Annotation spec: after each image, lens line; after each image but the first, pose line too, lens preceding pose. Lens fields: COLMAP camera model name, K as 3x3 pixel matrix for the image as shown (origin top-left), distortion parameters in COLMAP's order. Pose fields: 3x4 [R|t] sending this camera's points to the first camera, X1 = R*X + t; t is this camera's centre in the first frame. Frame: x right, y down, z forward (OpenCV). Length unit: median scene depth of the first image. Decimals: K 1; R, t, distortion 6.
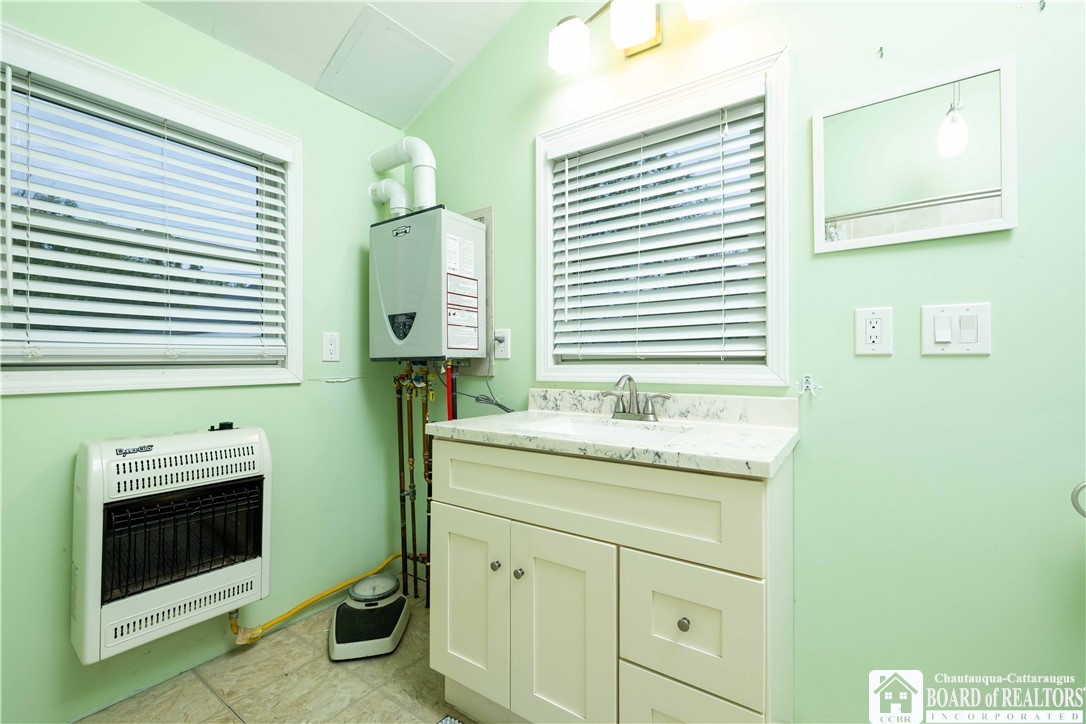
lens RADIAL K [[468.6, 0, 550.7], [0, 468.6, 361.8], [0, 0, 1]] dist [0.004370, 0.000115]
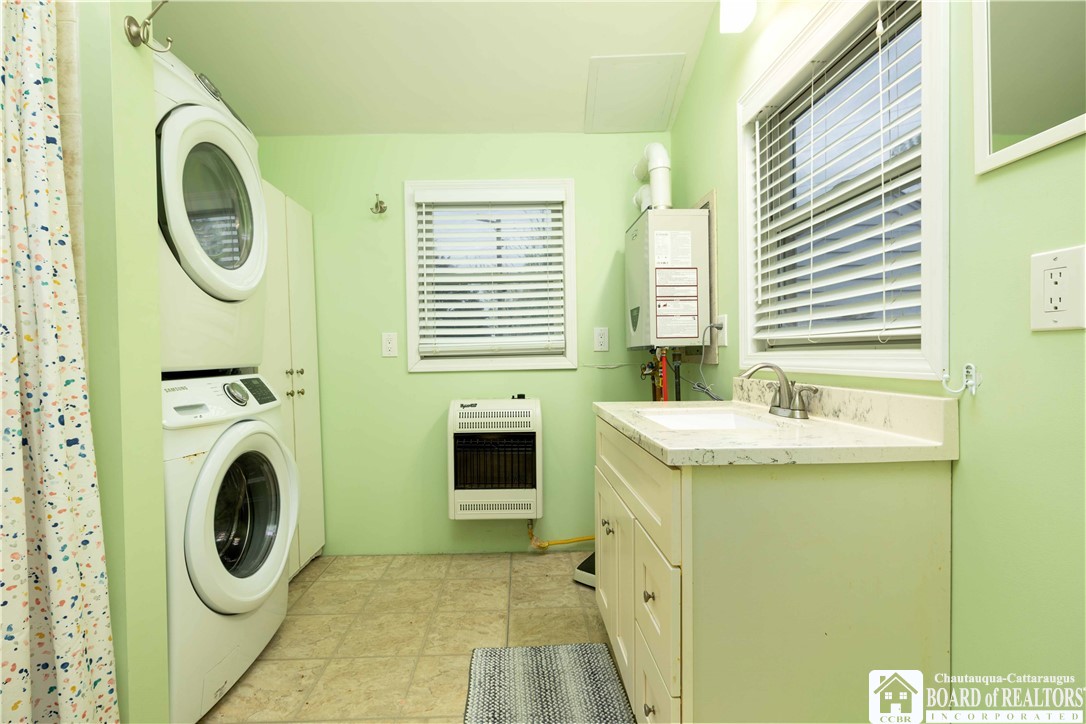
lens RADIAL K [[530.6, 0, 536.1], [0, 530.6, 362.4], [0, 0, 1]] dist [-0.002785, -0.000077]
pose [[0.582165, 0.003308, -0.813064, 0.638943], [0.017567, 0.999707, 0.016646, 0.002424], [0.812881, -0.023974, 0.581937, 0.063393]]
